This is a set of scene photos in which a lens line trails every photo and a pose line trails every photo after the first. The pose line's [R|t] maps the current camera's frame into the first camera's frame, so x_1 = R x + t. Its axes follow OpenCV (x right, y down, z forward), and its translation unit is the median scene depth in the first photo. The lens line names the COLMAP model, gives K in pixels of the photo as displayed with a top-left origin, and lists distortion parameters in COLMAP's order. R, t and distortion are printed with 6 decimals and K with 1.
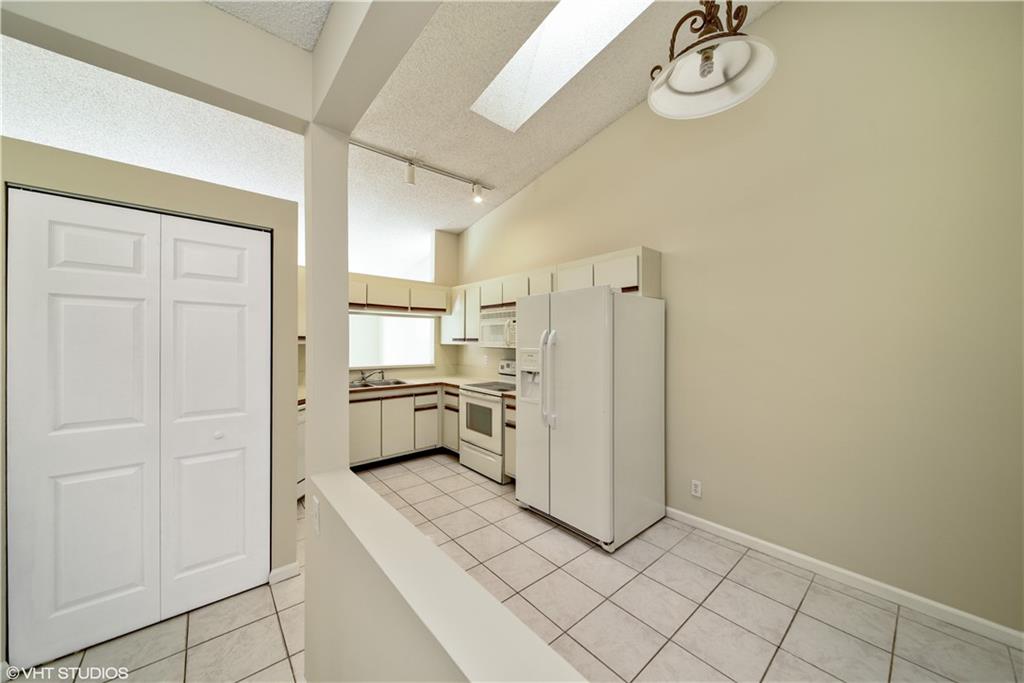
lens RADIAL K [[358.2, 0, 512.0], [0, 358.2, 341.5], [0, 0, 1]] dist [-0.000126, -0.000072]
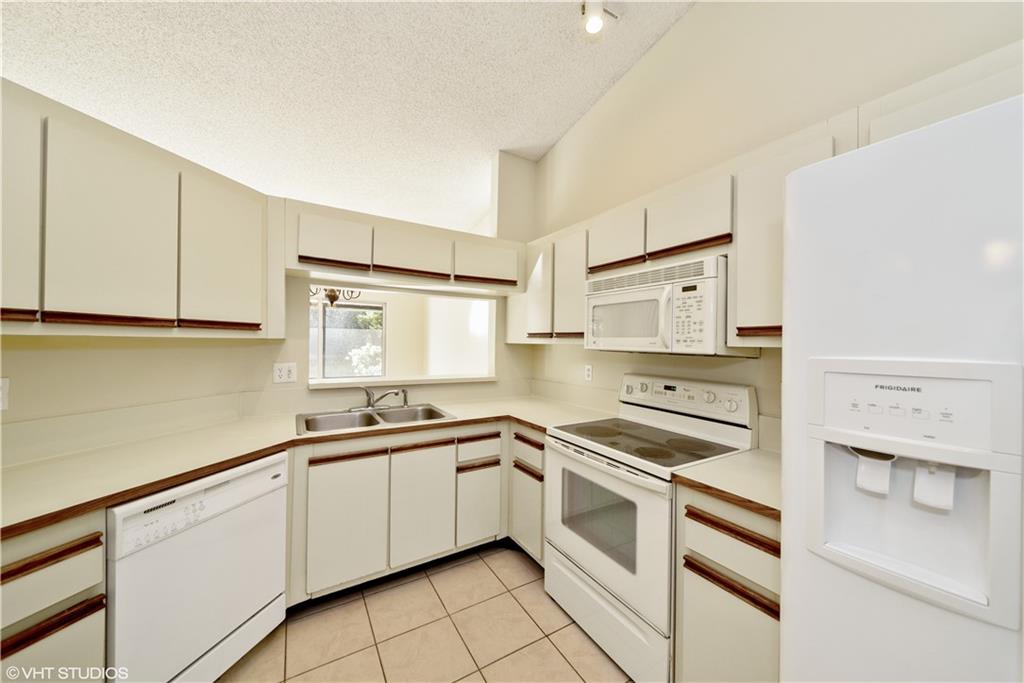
lens RADIAL K [[358.2, 0, 512.0], [0, 358.2, 341.5], [0, 0, 1]] dist [-0.000126, -0.000072]
pose [[0.986730, 0.012181, -0.161910, -0.109096], [-0.013001, 0.999907, -0.004005, 0.007978], [0.161846, 0.006056, 0.986797, 0.486530]]
